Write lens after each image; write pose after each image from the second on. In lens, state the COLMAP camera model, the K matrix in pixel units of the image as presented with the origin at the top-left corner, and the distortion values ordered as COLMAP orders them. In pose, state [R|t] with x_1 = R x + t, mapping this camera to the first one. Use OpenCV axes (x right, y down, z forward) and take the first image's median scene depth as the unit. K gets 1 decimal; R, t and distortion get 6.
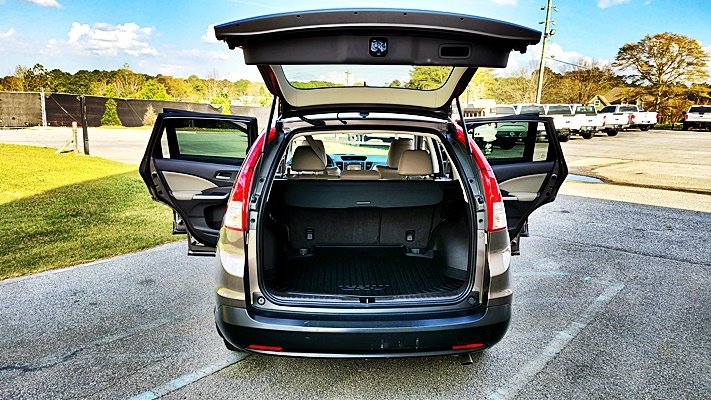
lens RADIAL K [[493.8, 0, 351.4], [0, 493.8, 201.2], [0, 0, 1]] dist [0.018956, -0.029543]
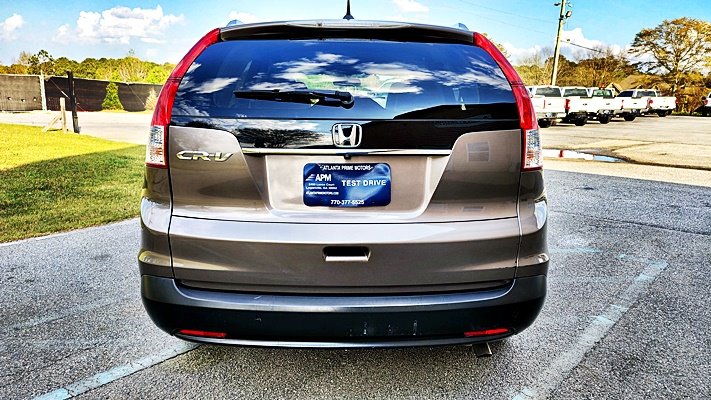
lens RADIAL K [[493.8, 0, 352.7], [0, 493.8, 213.3], [0, 0, 1]] dist [0.018956, -0.029543]
pose [[0.999855, 0.000734, -0.017041, 0.028530], [0.000026, 0.999007, 0.044543, 0.047167], [0.017056, -0.044537, 0.998862, 0.152471]]
